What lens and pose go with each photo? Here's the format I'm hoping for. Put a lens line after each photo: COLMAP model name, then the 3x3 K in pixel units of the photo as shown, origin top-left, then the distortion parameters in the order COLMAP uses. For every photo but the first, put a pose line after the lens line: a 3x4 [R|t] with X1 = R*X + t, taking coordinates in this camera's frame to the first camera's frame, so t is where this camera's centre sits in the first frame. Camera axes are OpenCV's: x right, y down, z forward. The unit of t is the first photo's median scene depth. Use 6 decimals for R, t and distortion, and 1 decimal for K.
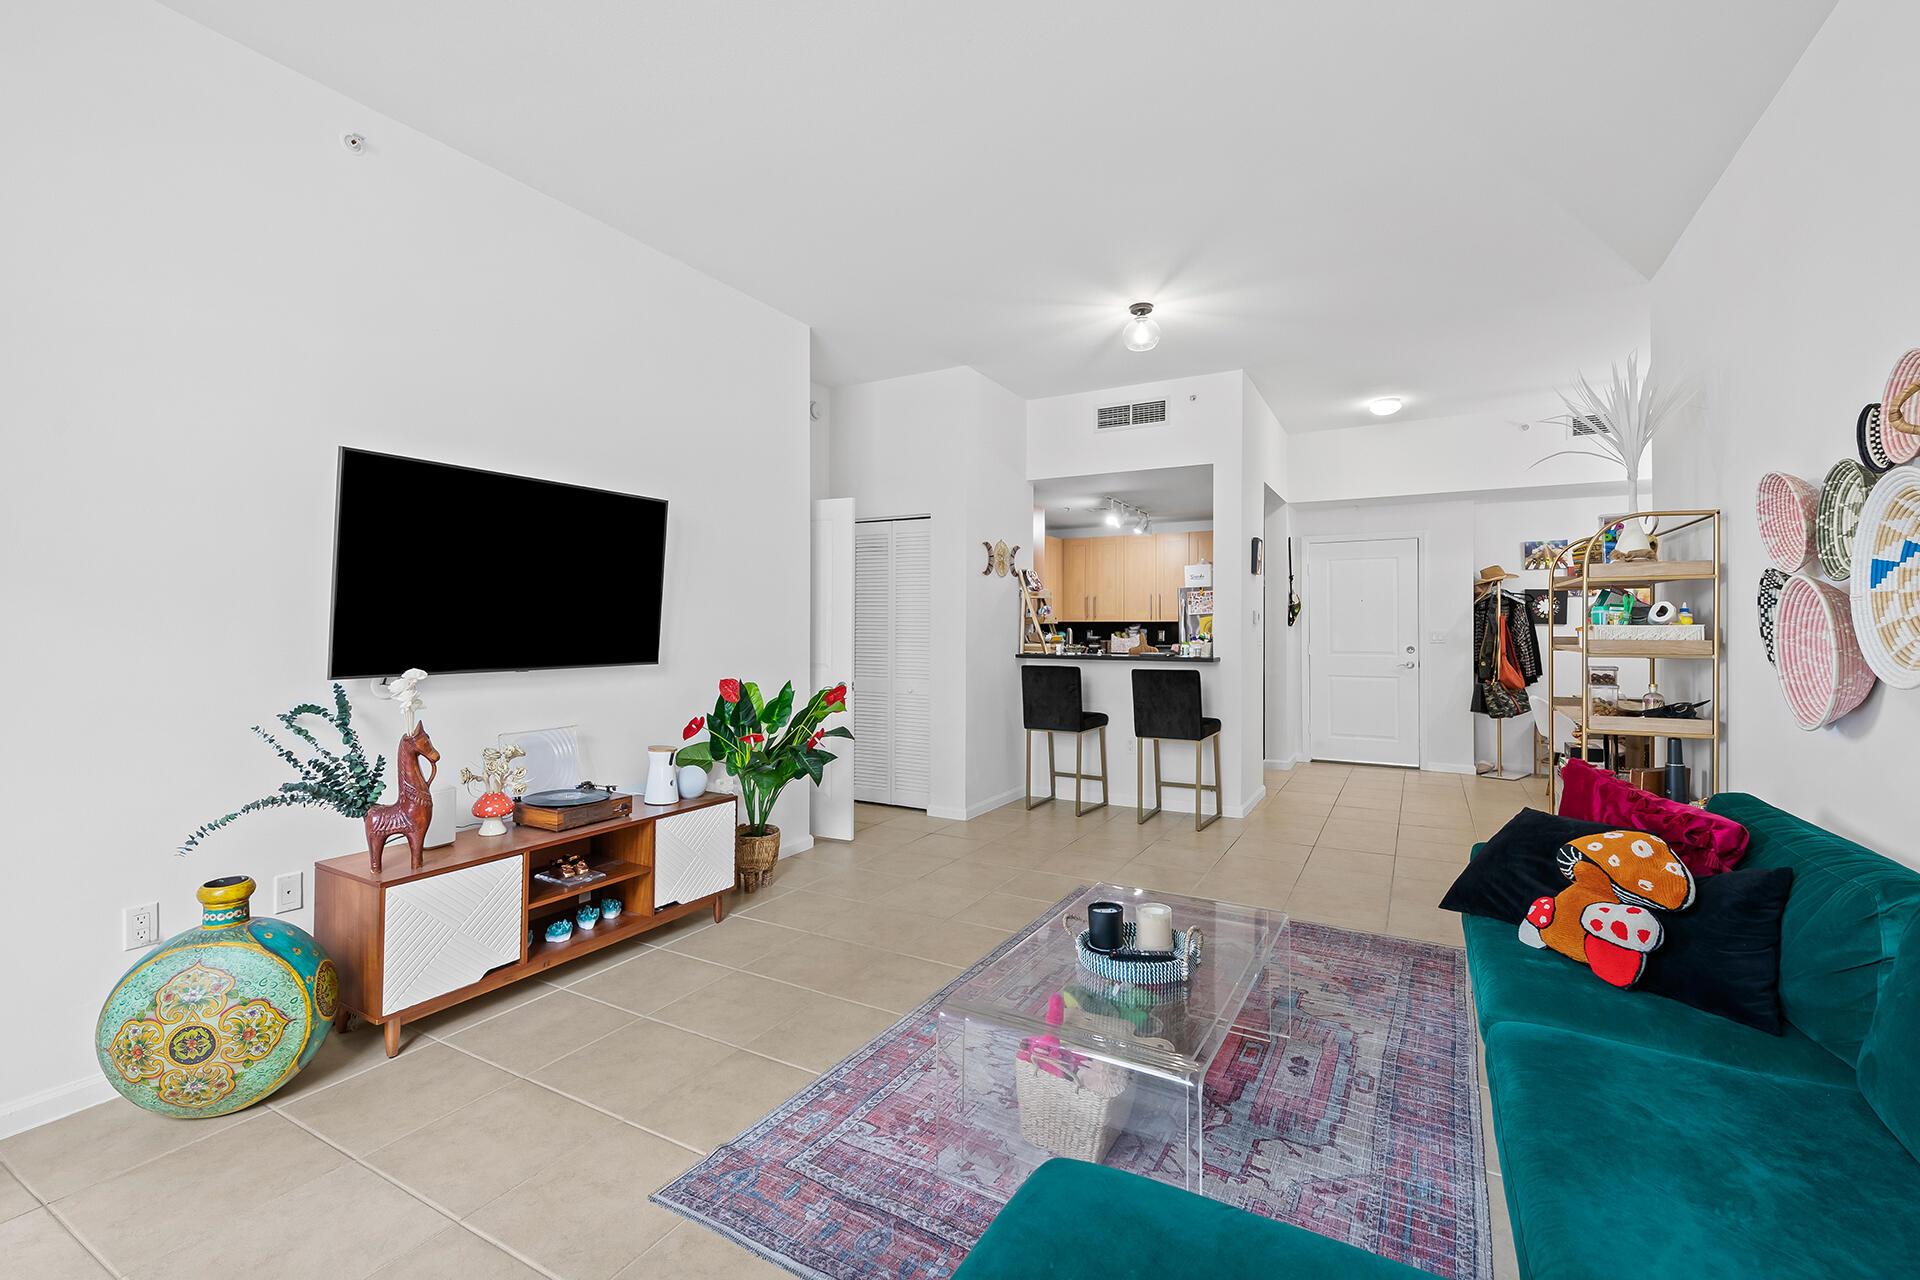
lens RADIAL K [[834.7, 0, 968.9], [0, 834.7, 616.0], [0, 0, 1]] dist [0.002521, 0.000017]
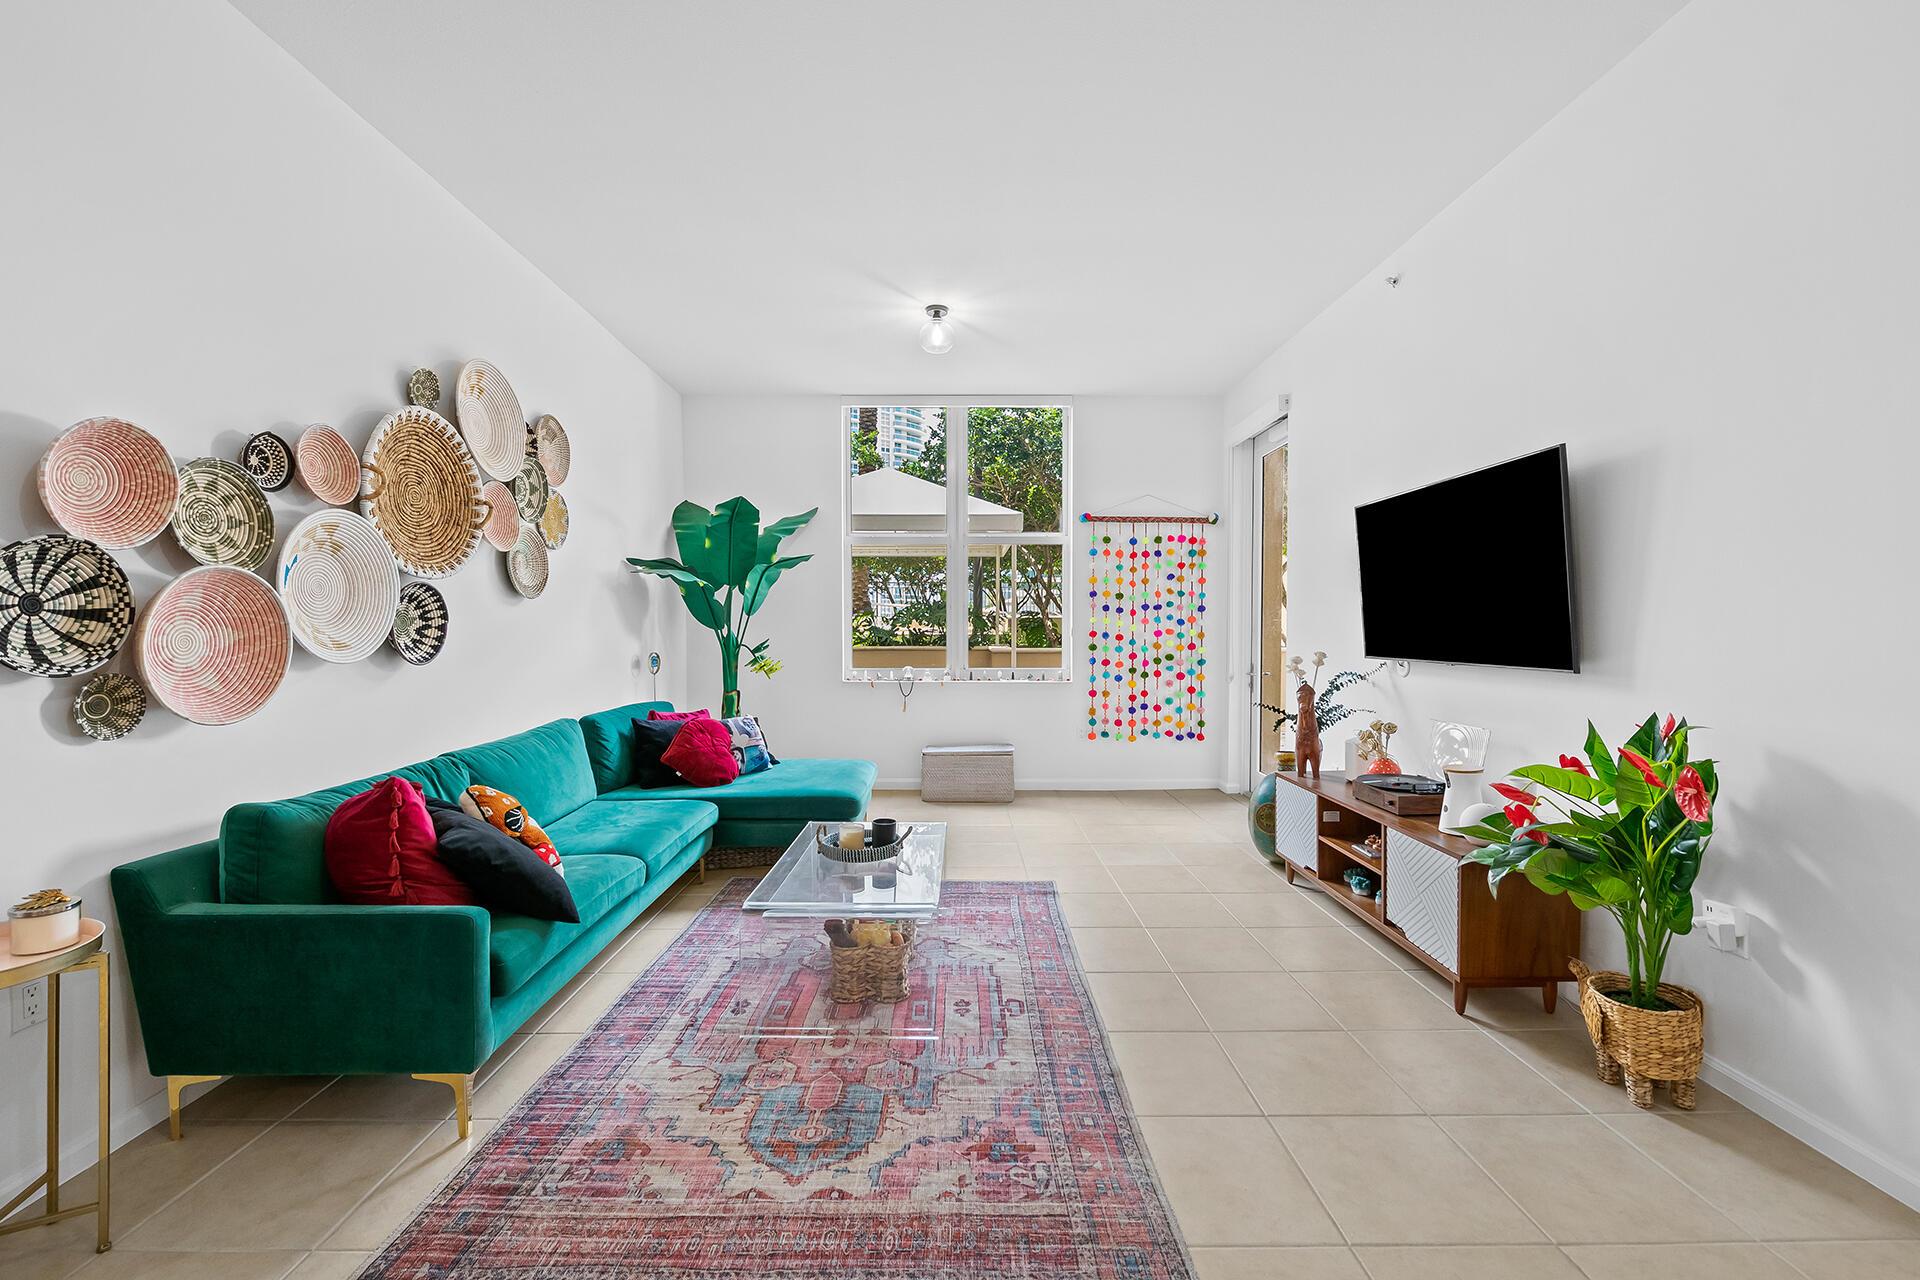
lens RADIAL K [[763.2, 0, 957.2], [0, 763.2, 629.6], [0, 0, 1]] dist [-0.001237, -0.000290]
pose [[-0.872467, 0.001362, -0.488671, 0.280063], [0.005980, 0.999951, -0.007889, 0.015158], [0.488636, -0.009805, -0.872432, 0.892957]]
